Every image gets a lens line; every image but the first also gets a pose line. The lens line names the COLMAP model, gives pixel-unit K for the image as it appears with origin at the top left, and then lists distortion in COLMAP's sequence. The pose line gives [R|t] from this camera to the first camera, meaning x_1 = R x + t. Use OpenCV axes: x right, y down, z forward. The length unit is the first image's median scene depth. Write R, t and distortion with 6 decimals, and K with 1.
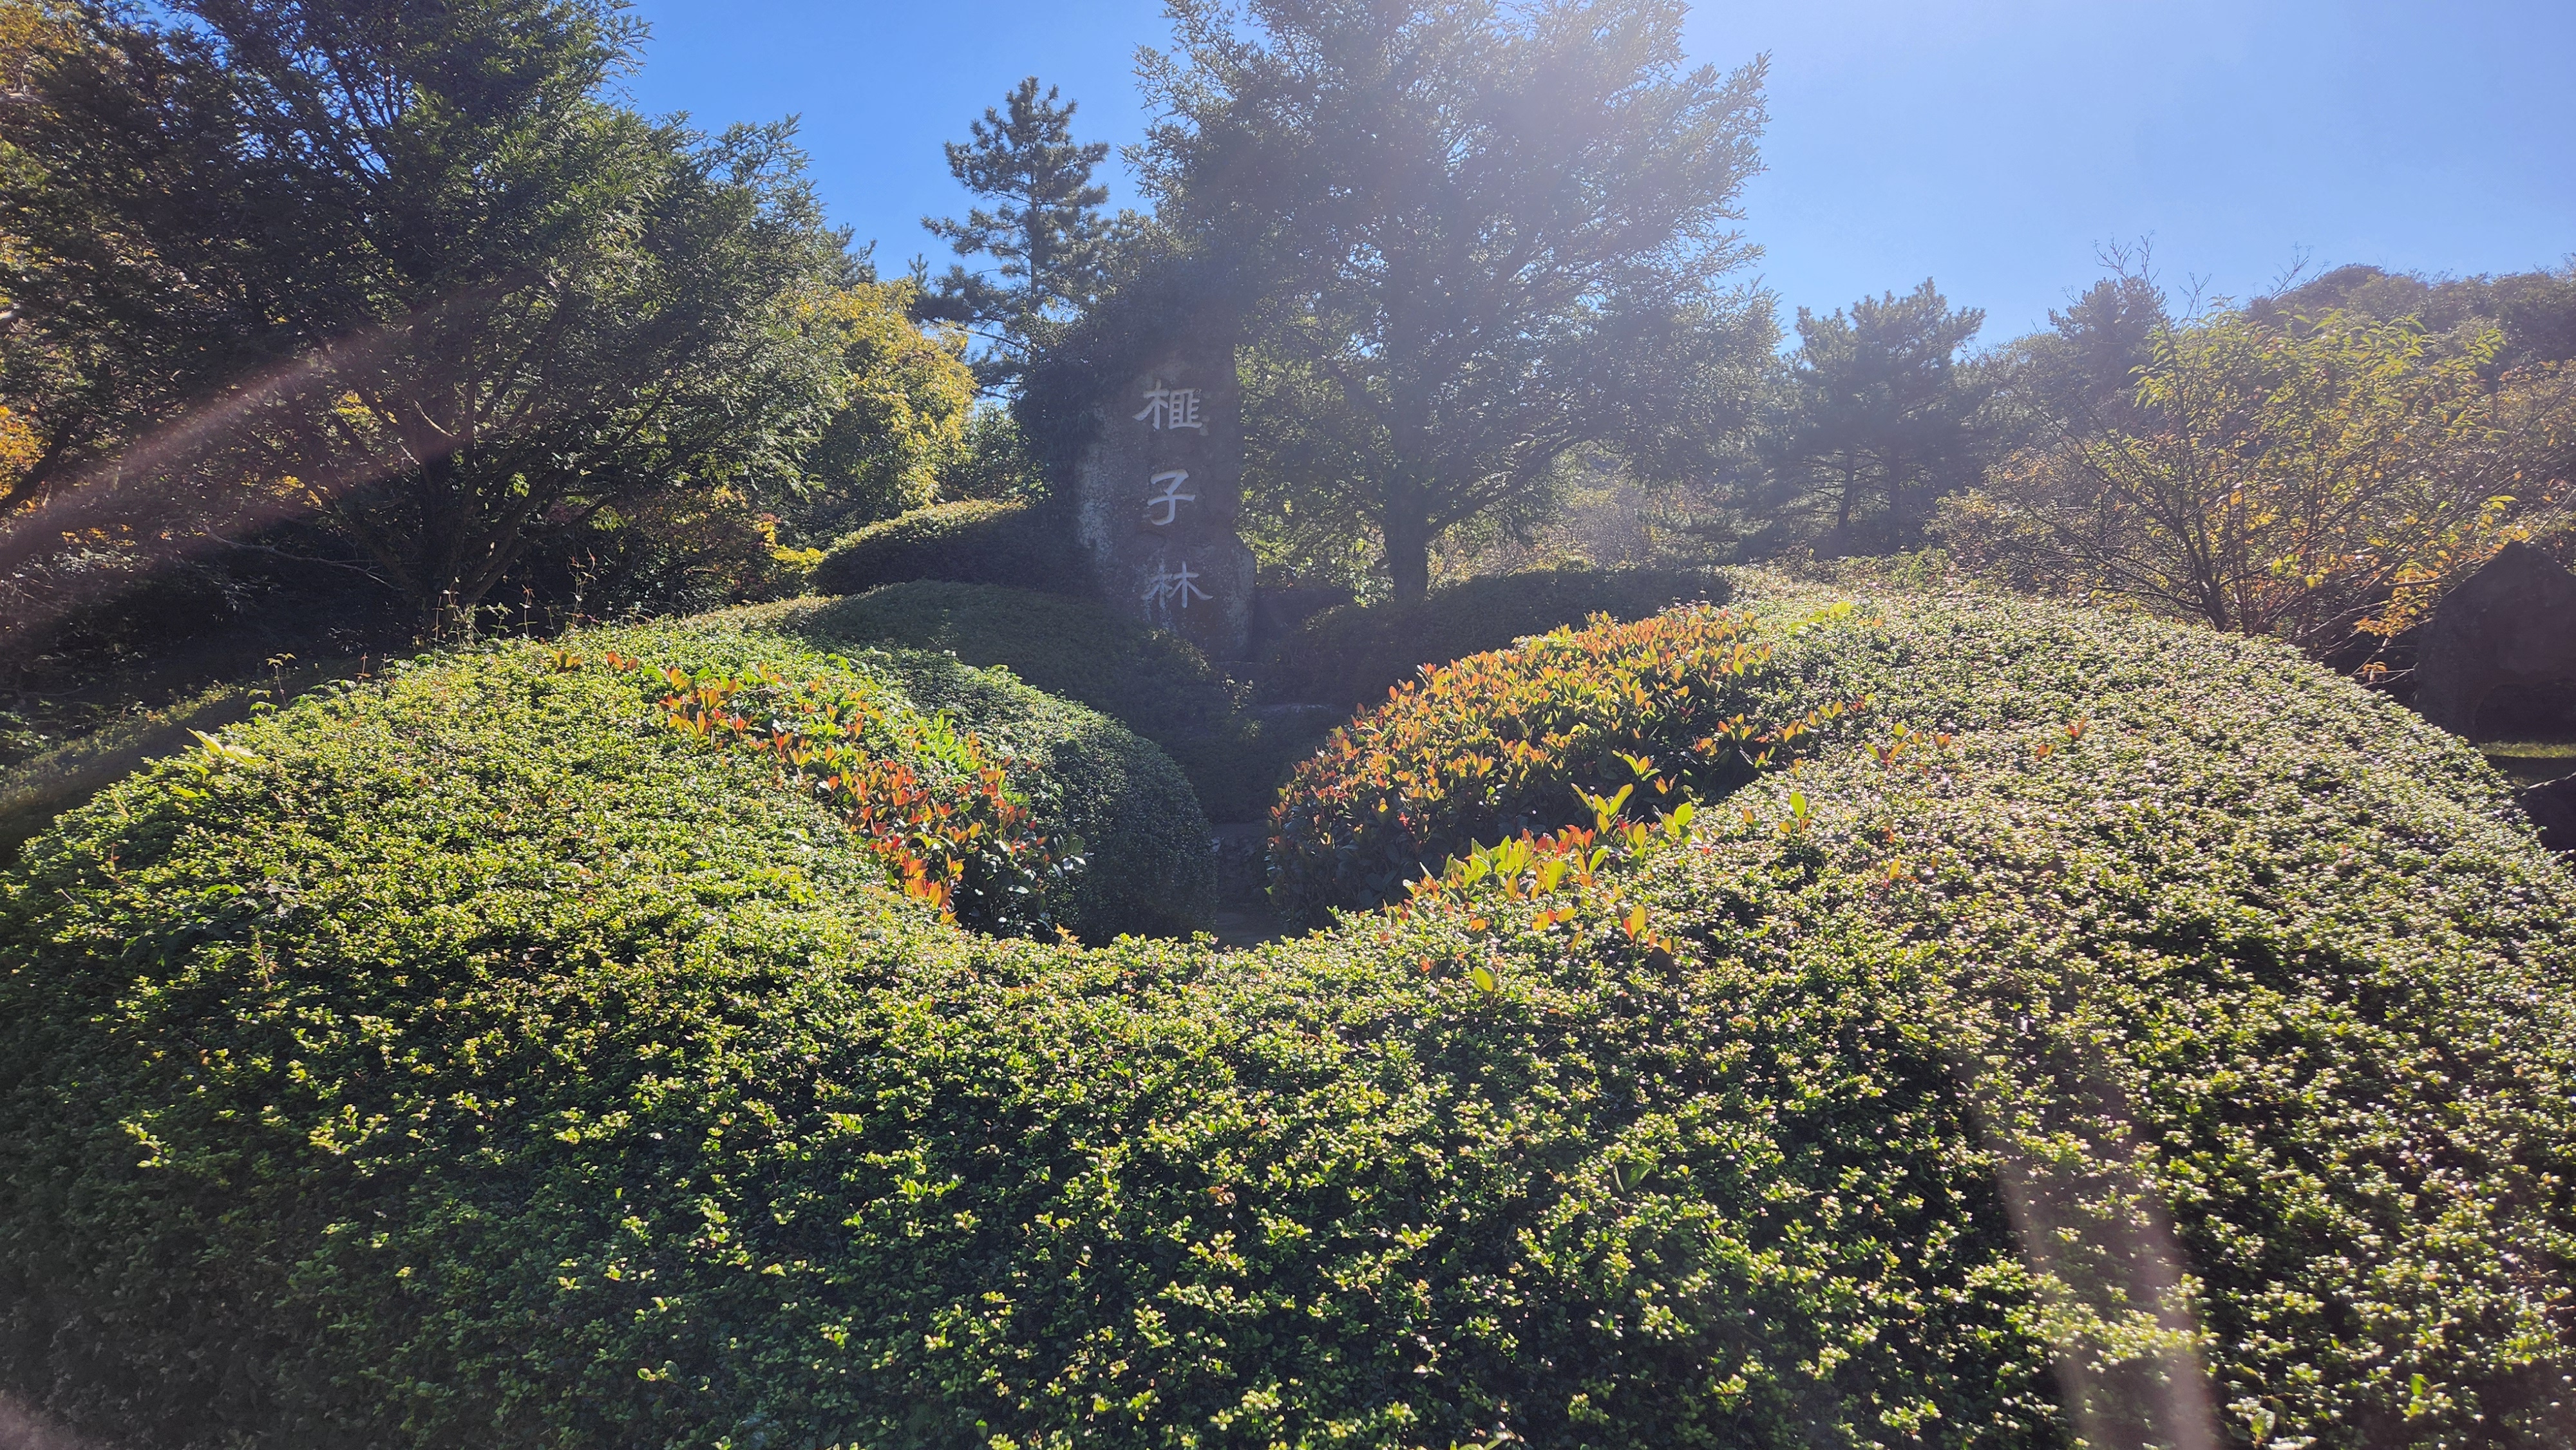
lens RADIAL K [[1700.2, 0, 1264.8], [0, 1700.2, 739.2], [0, 0, 1]] dist [0.057355, -0.024357]
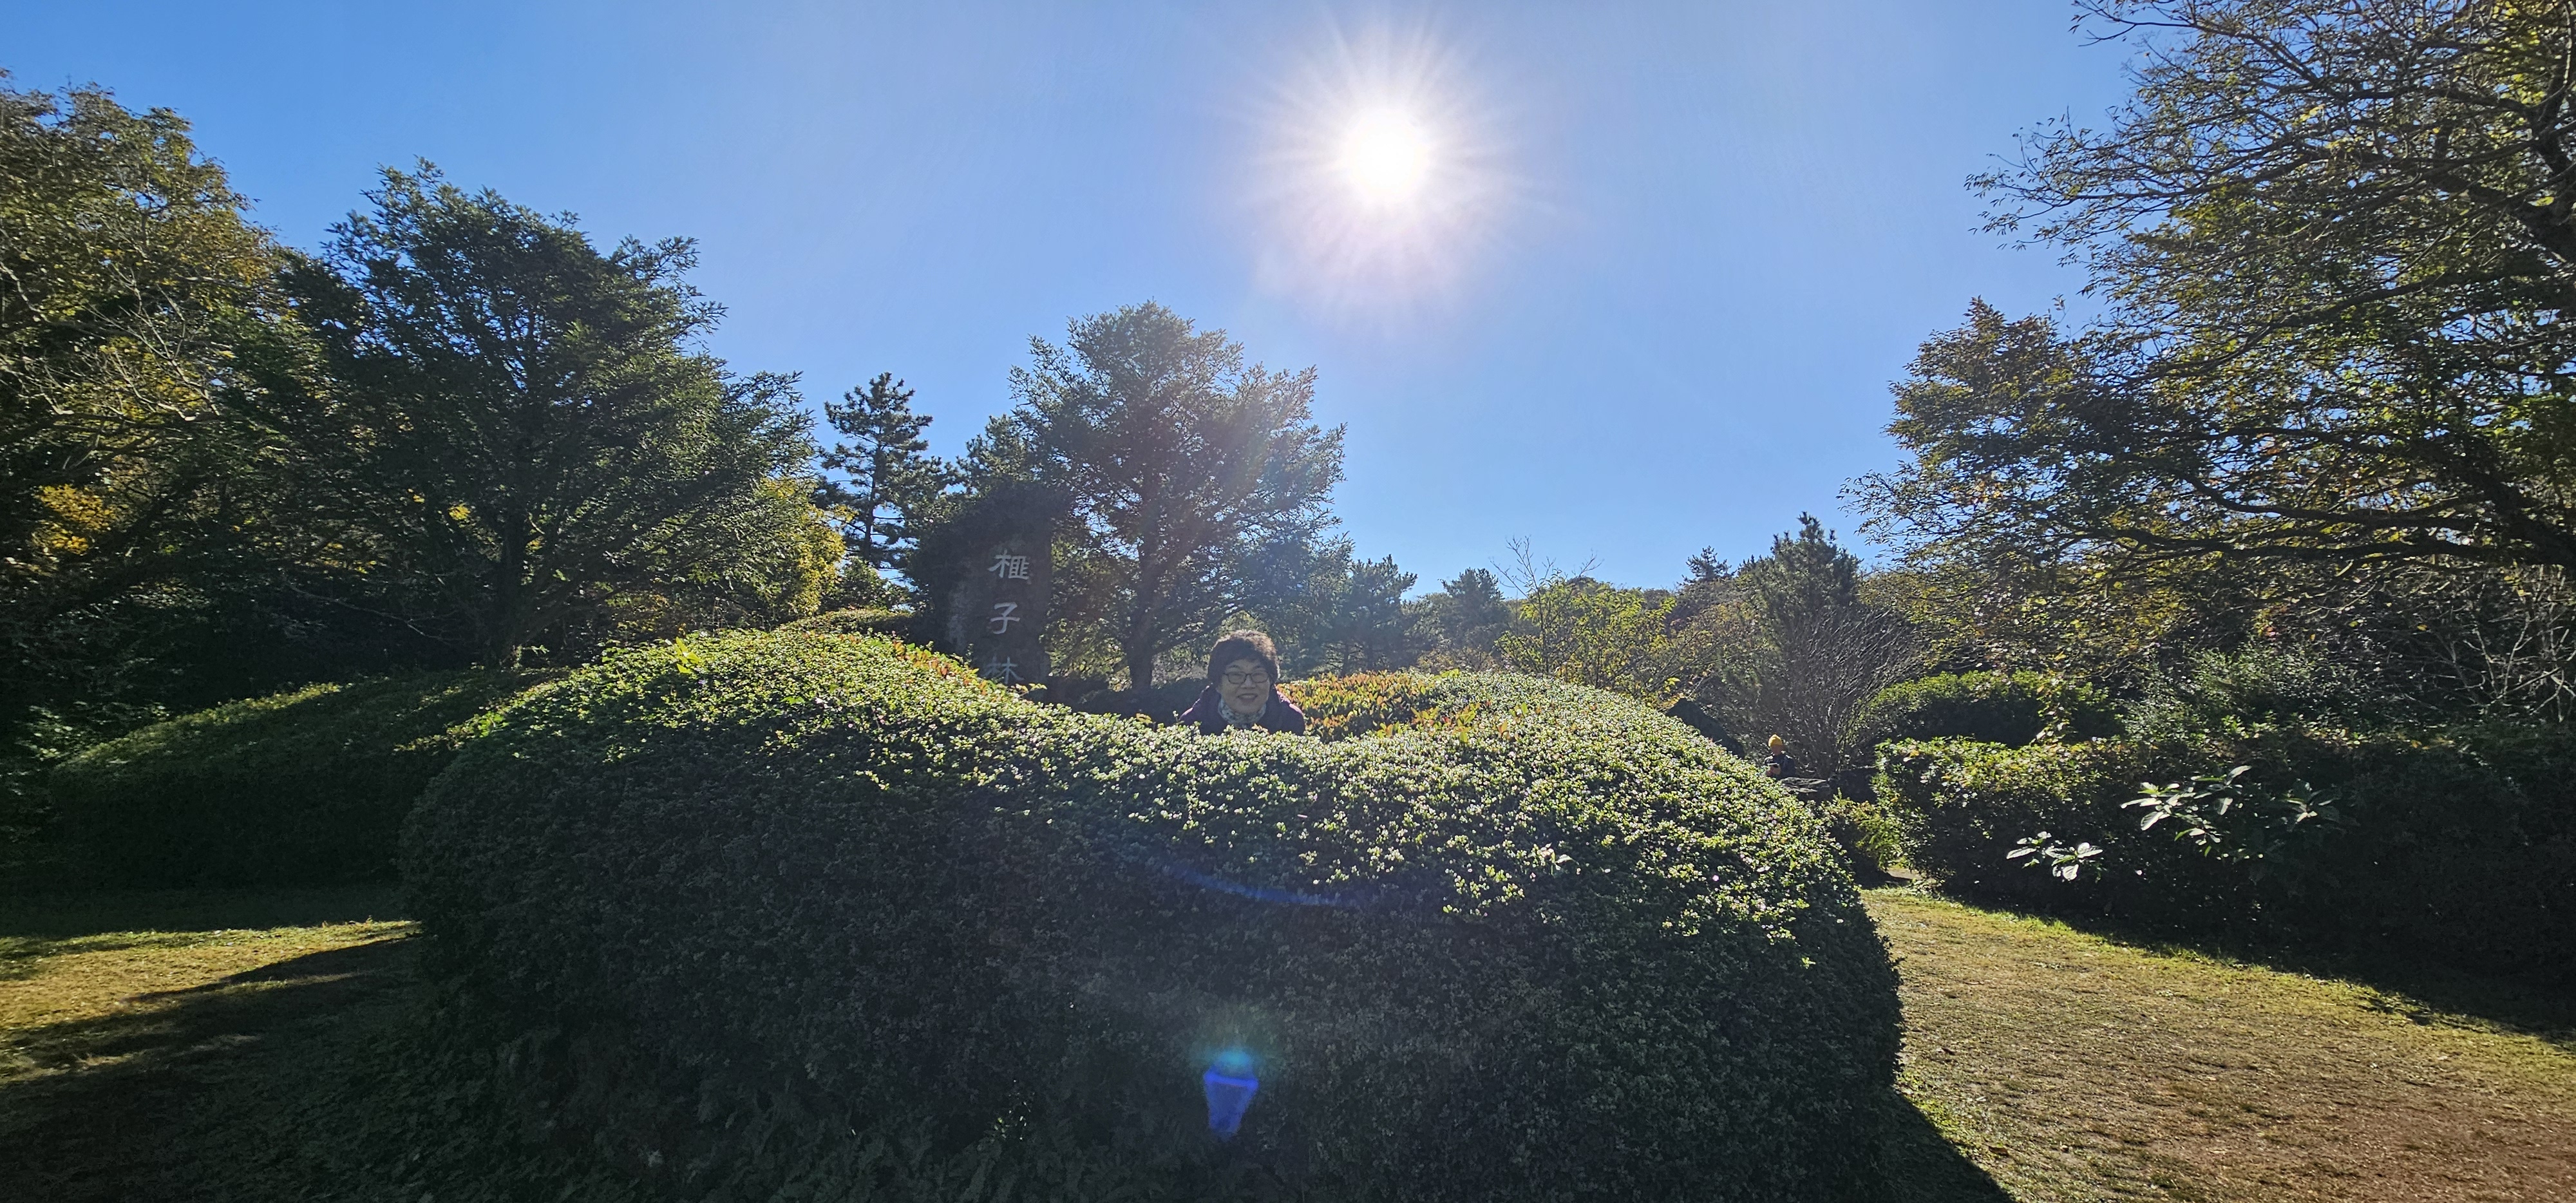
lens RADIAL K [[1039.8, 0, 1299.1], [0, 1039.8, 618.6], [0, 0, 1]] dist [-0.002586, 0.001124]
pose [[0.954561, 0.095858, 0.282178, -0.238103], [-0.044798, 0.982252, -0.182135, 0.111845], [-0.294629, 0.161218, 0.941914, -0.173869]]
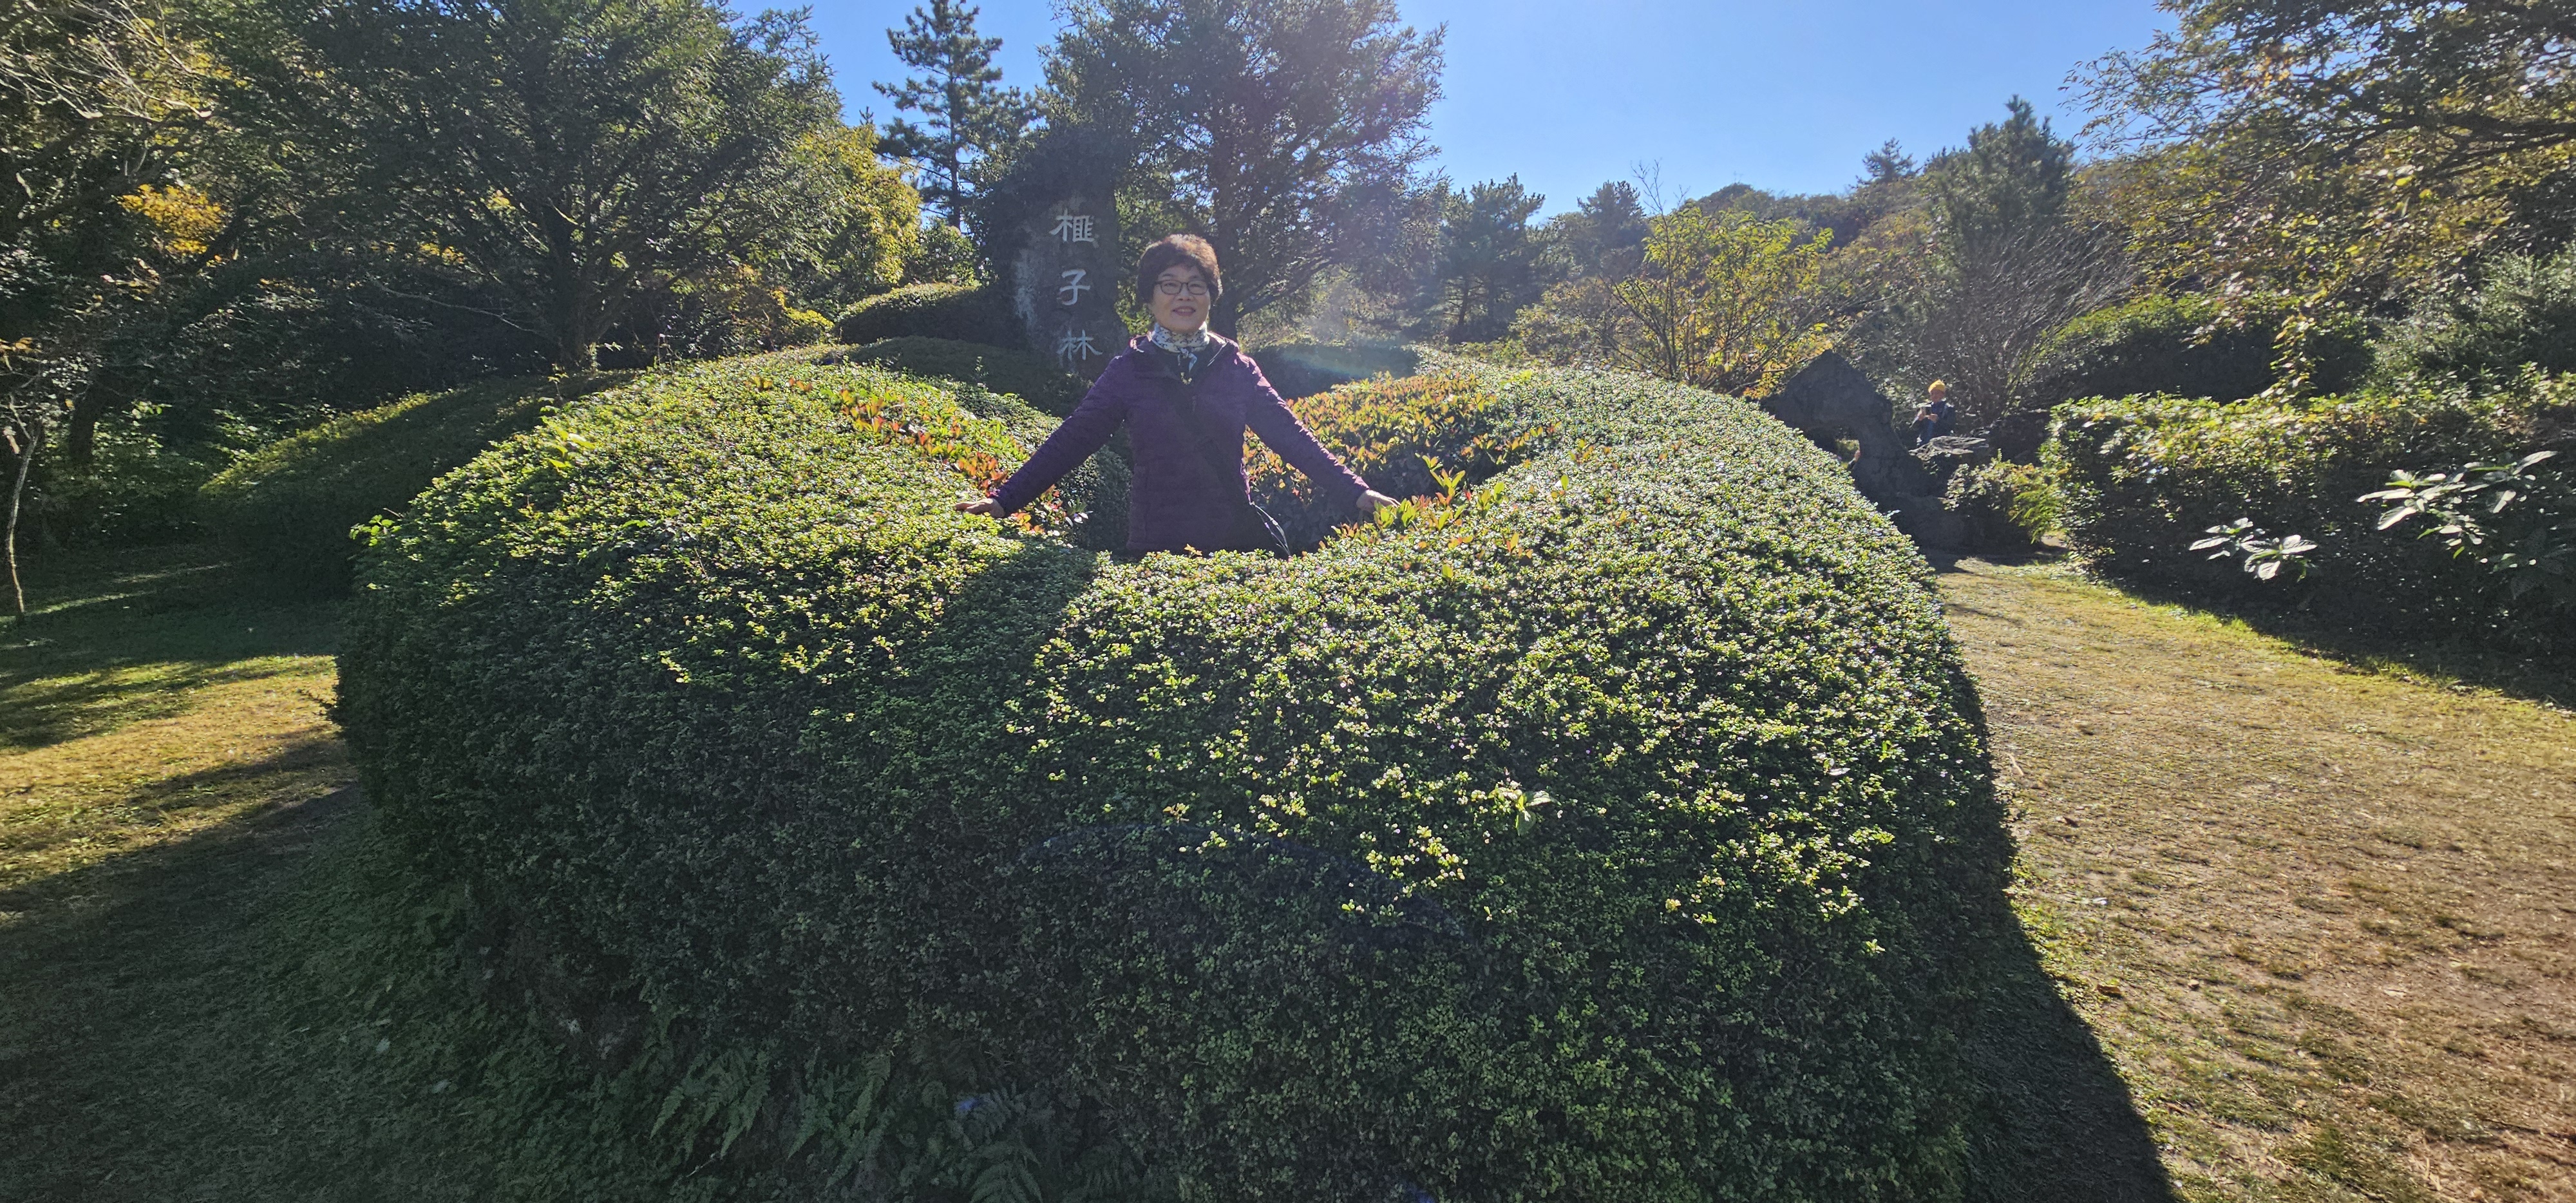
lens RADIAL K [[1039.8, 0, 1302.7], [0, 1039.8, 612.3], [0, 0, 1]] dist [-0.002586, 0.001124]
pose [[0.982531, -0.010883, 0.185783, -0.104262], [-0.018314, 0.987789, 0.154716, 0.004832], [-0.185198, -0.155415, 0.970334, -0.039299]]
